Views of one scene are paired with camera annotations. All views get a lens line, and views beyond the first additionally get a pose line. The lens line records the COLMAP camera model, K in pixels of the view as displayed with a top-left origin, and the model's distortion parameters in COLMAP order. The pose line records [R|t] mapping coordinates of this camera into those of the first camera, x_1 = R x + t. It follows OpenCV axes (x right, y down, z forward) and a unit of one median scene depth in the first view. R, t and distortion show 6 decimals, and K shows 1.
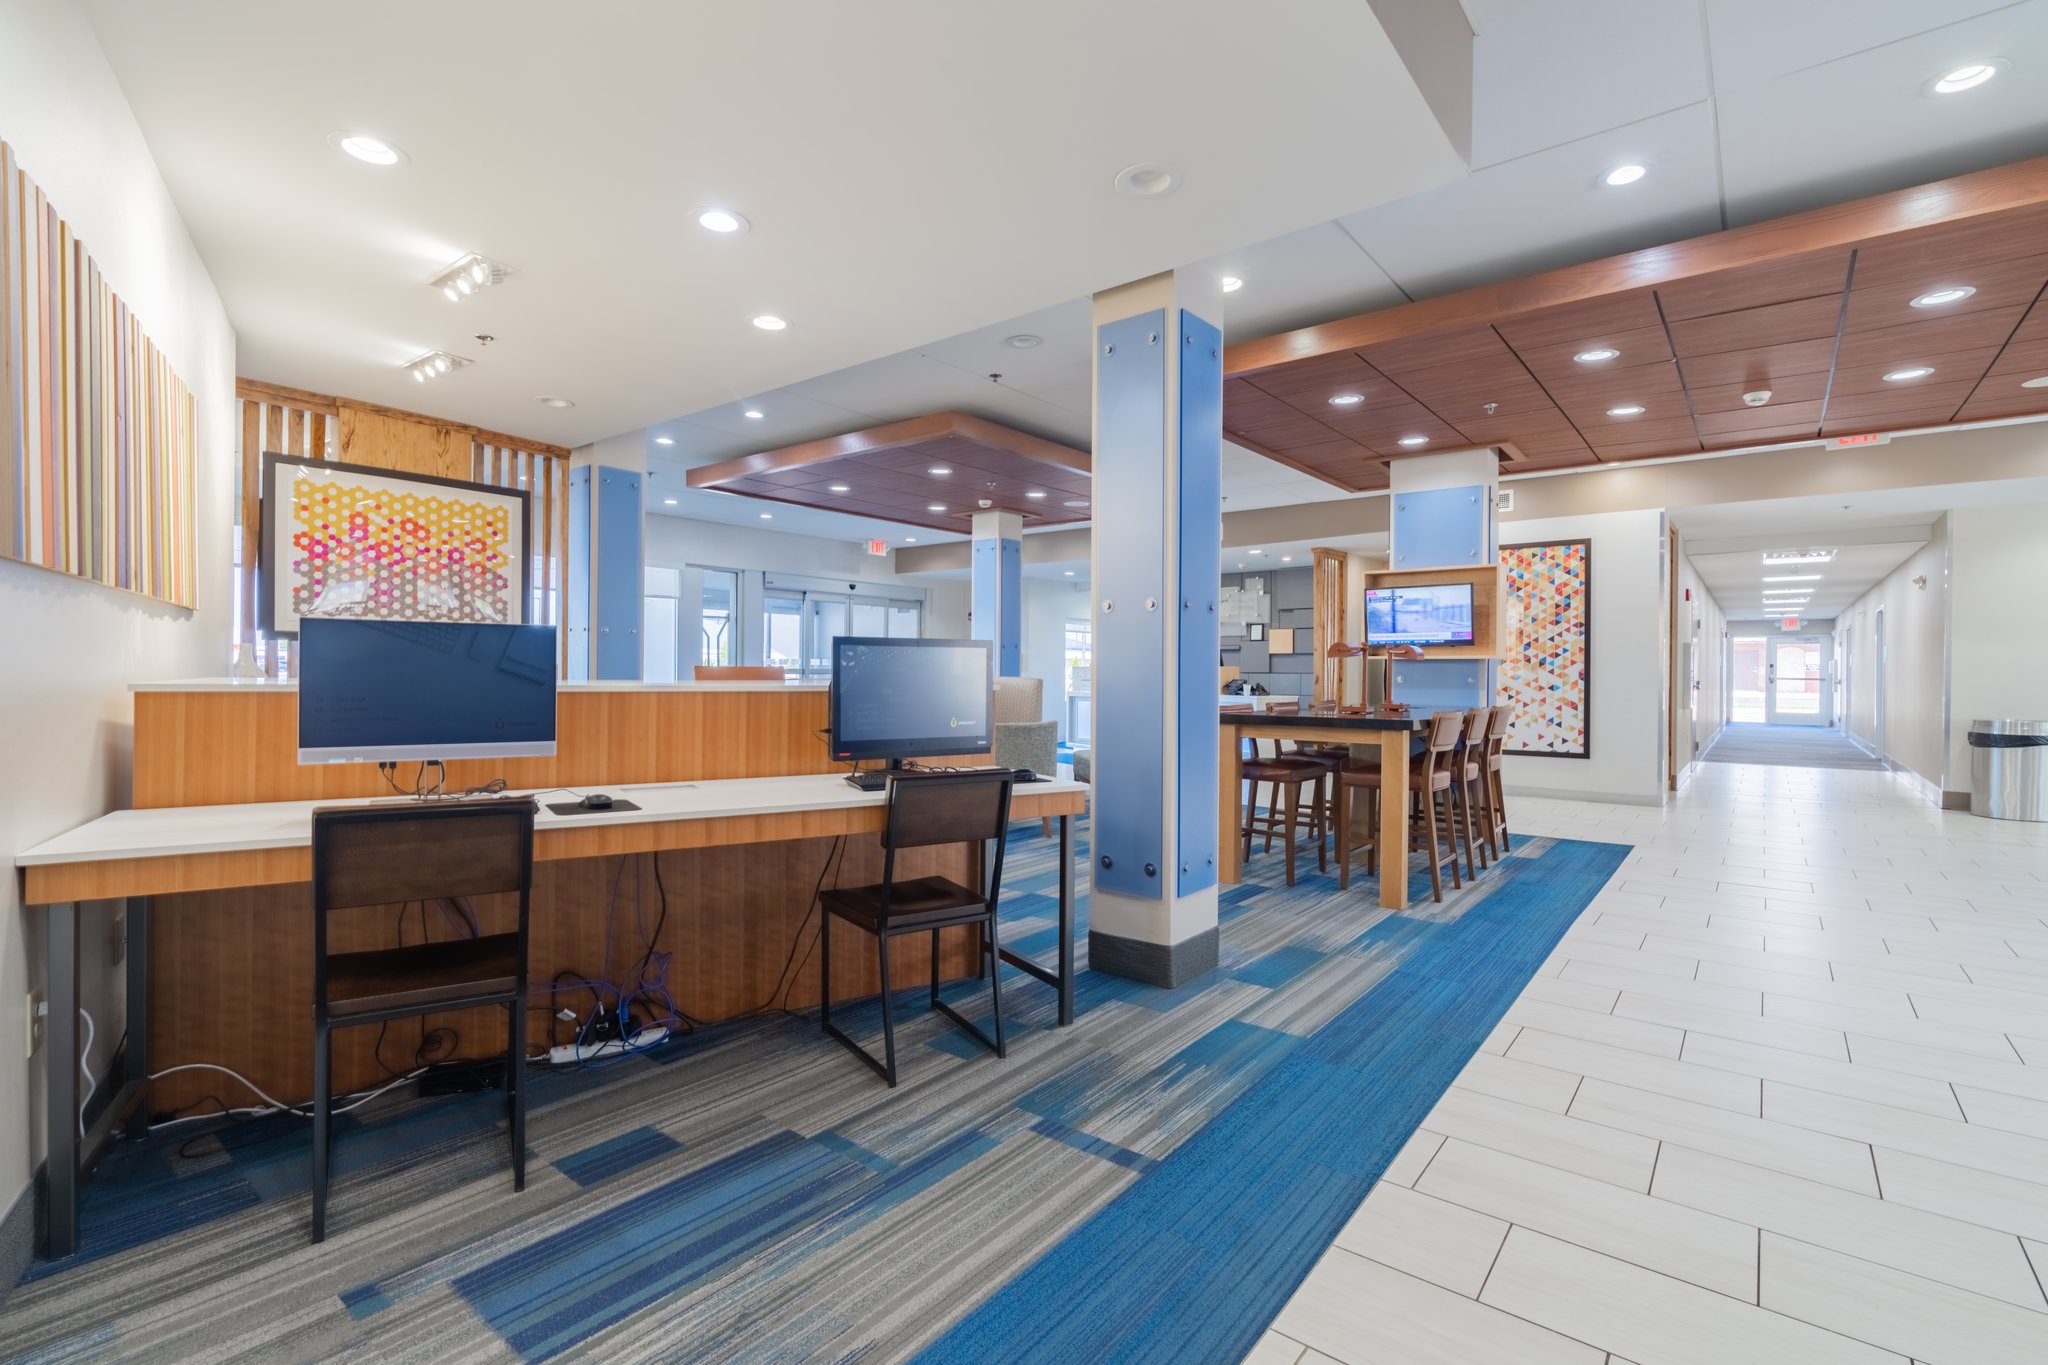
lens RADIAL K [[930.8, 0, 1026.4], [0, 930.8, 676.5], [0, 0, 1]] dist [-0.002365, 0.000536]
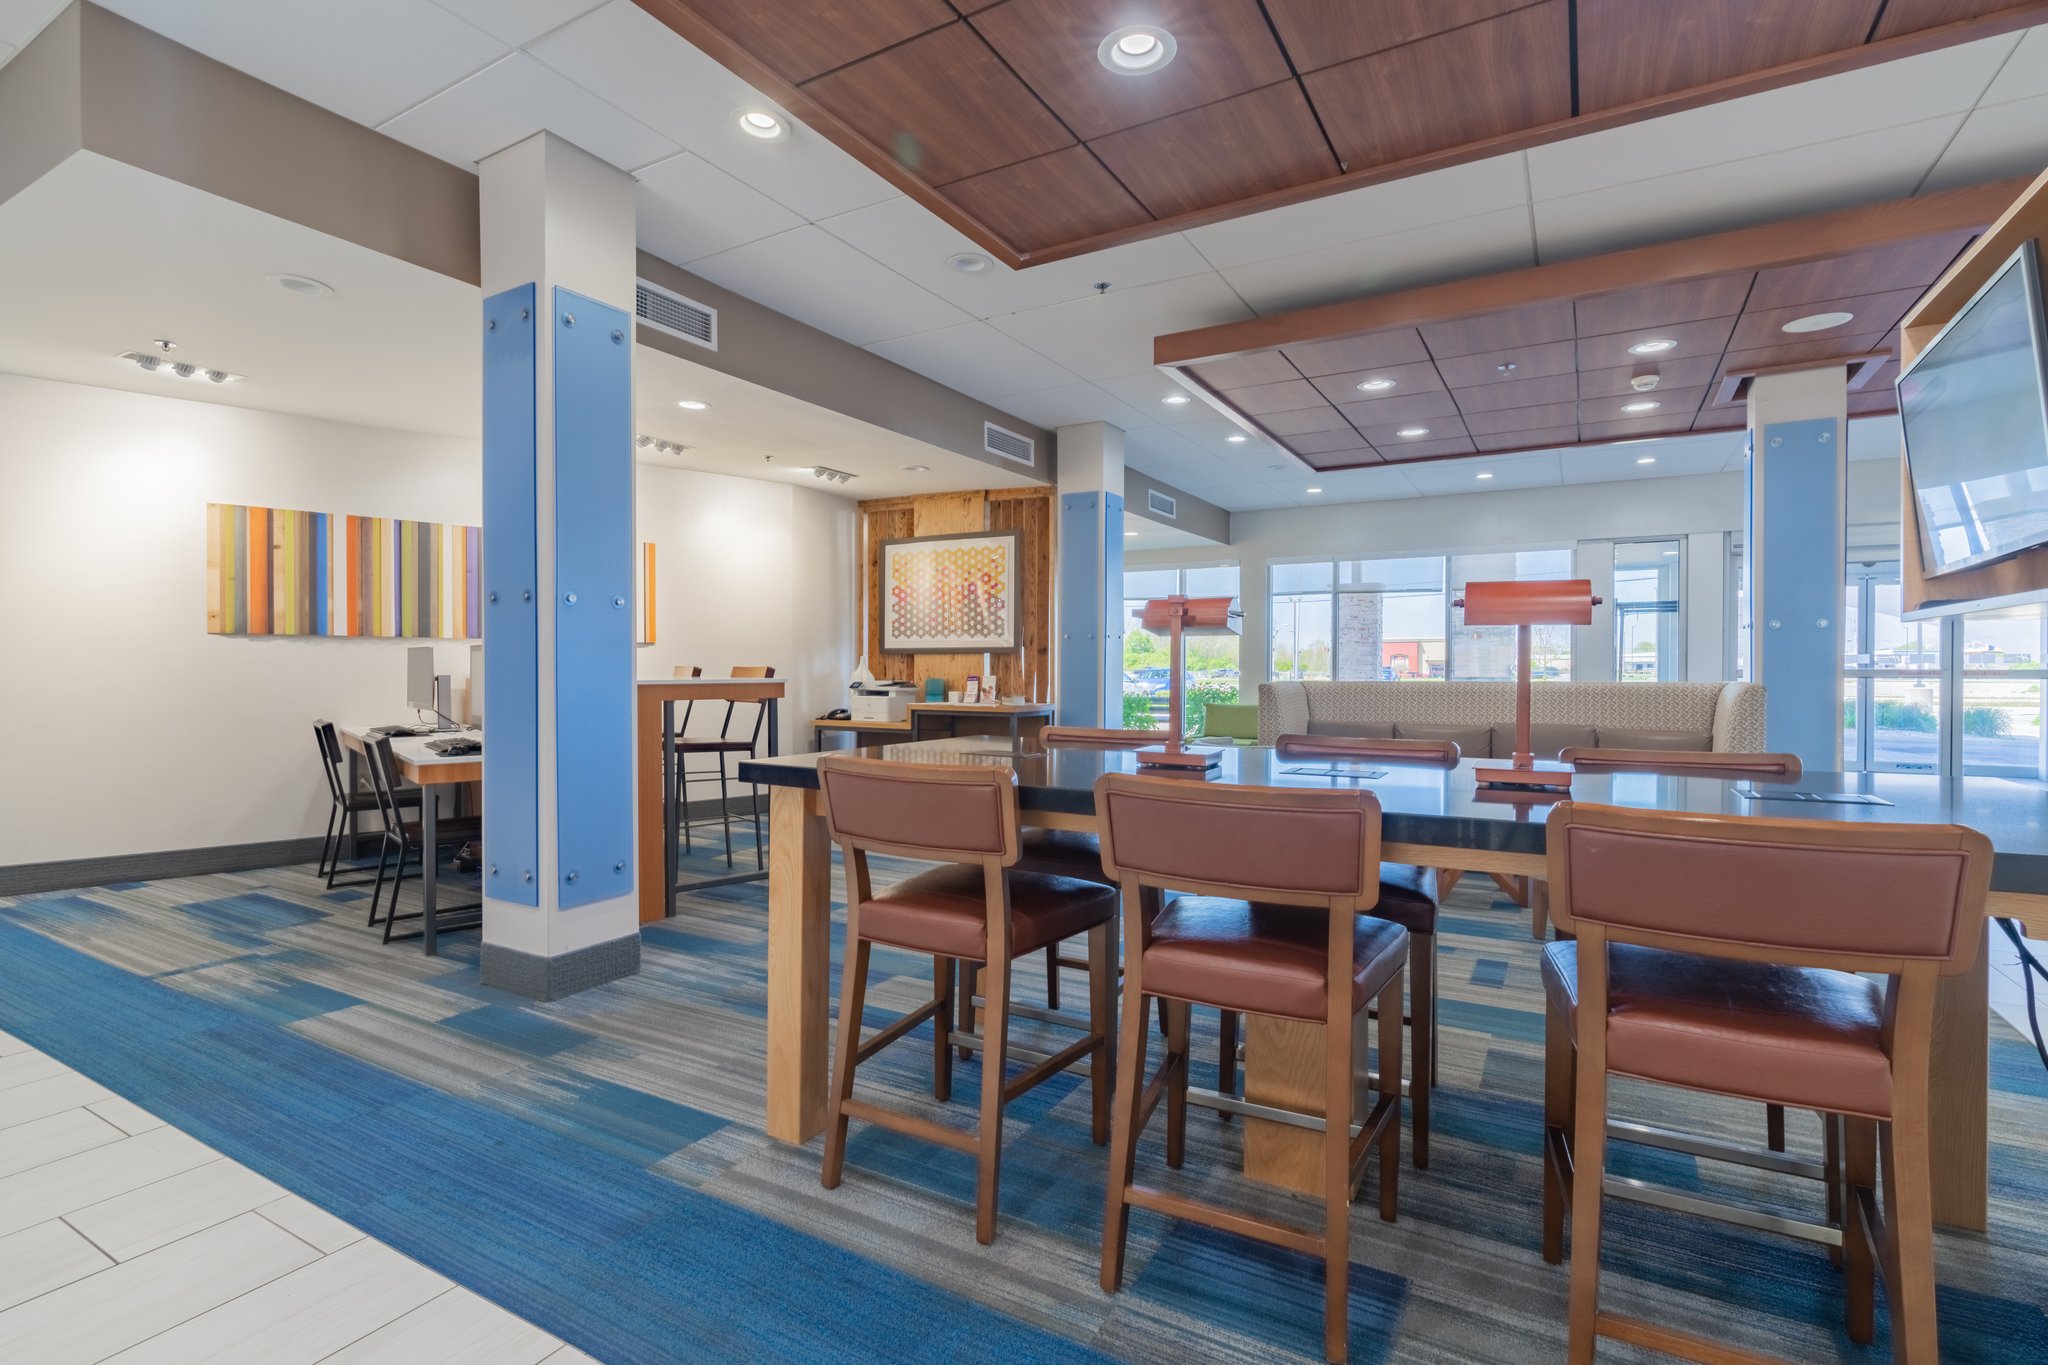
lens RADIAL K [[930.8, 0, 1026.4], [0, 930.8, 676.5], [0, 0, 1]] dist [-0.002365, 0.000536]
pose [[0.163279, 0.000612, -0.986580, 1.120997], [-0.008274, 0.999965, -0.000749, 0.000740], [0.986545, 0.008285, 0.163278, 1.278387]]
